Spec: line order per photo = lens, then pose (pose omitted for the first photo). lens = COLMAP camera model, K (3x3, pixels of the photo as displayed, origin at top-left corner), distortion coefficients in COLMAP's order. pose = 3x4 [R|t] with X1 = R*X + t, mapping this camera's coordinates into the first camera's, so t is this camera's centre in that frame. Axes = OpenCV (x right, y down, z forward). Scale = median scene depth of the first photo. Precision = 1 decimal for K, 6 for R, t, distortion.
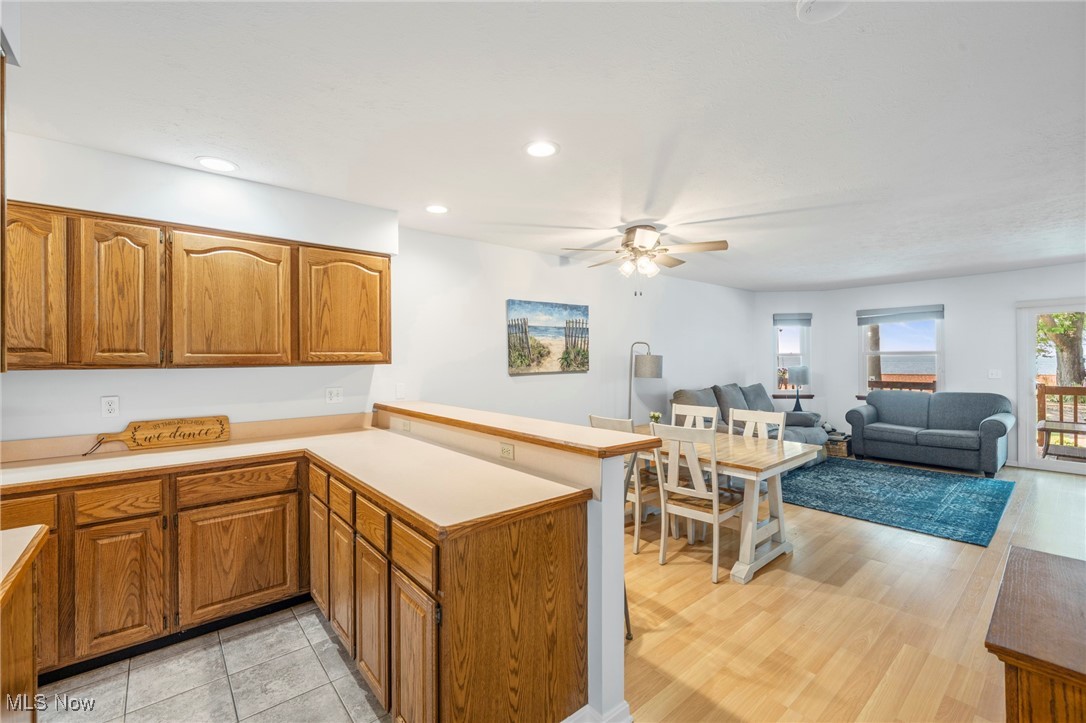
lens RADIAL K [[466.3, 0, 542.3], [0, 466.3, 357.1], [0, 0, 1]] dist [0.000682, 0.000165]
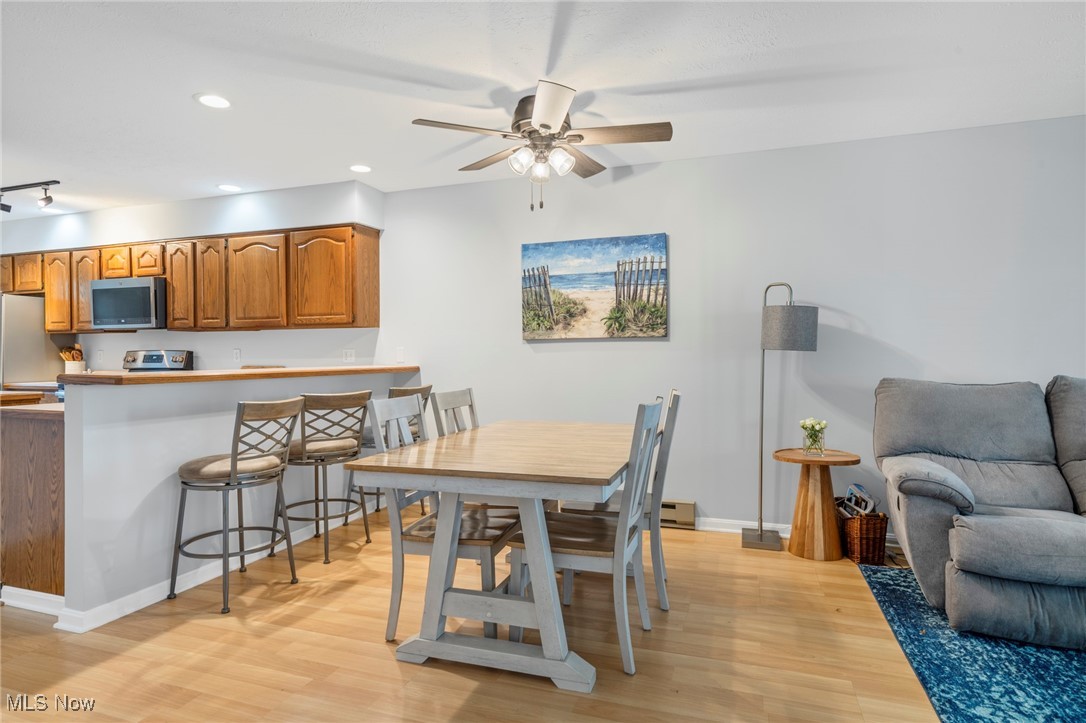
lens RADIAL K [[598.2, 0, 546.9], [0, 598.2, 359.7], [0, 0, 1]] dist [0.005313, -0.002726]
pose [[0.502764, 0.009482, -0.864371, 0.967728], [0.000255, 0.999938, 0.011118, 0.068791], [0.864423, -0.005810, 0.502731, 0.624069]]
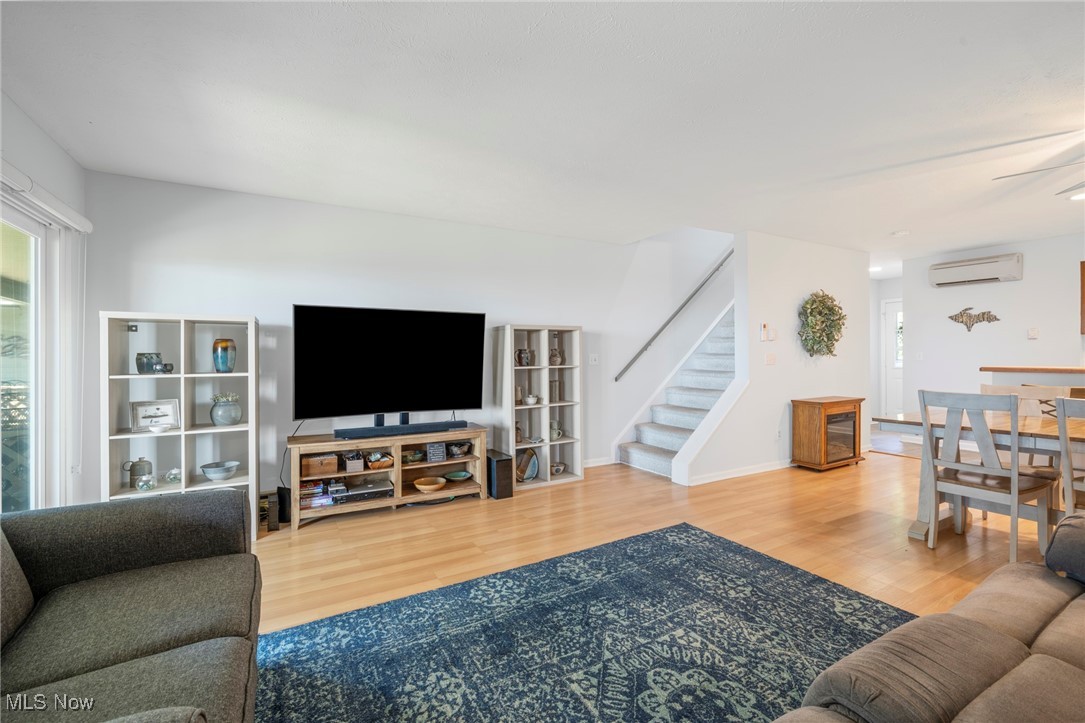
lens RADIAL K [[465.9, 0, 546.2], [0, 465.9, 360.2], [0, 0, 1]] dist [0.000682, 0.000165]
pose [[-0.983234, 0.015422, 0.181693, 0.984186], [0.016250, 0.999863, 0.003069, 0.054192], [-0.181621, 0.005970, -0.983350, 1.879210]]
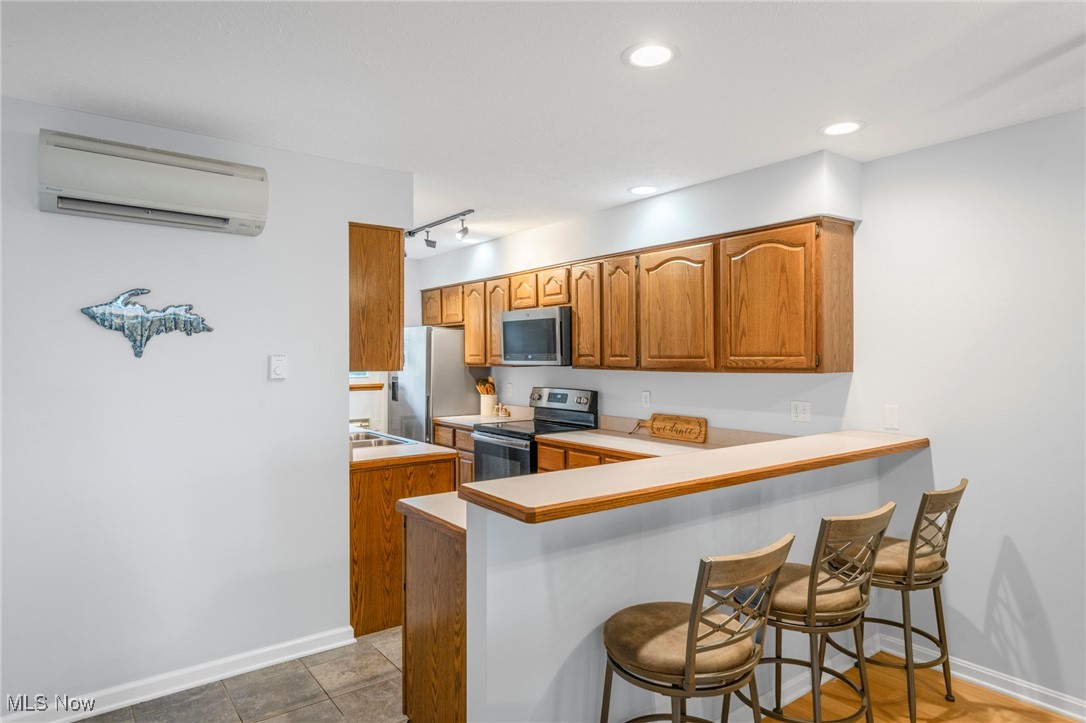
lens RADIAL K [[643.0, 0, 544.7], [0, 643.0, 360.0], [0, 0, 1]] dist [0.006882, 0.002405]
pose [[-0.060531, 0.011778, -0.998097, 0.592675], [0.004422, 0.999924, 0.011532, -0.016243], [0.998157, -0.003716, -0.060579, 0.584237]]
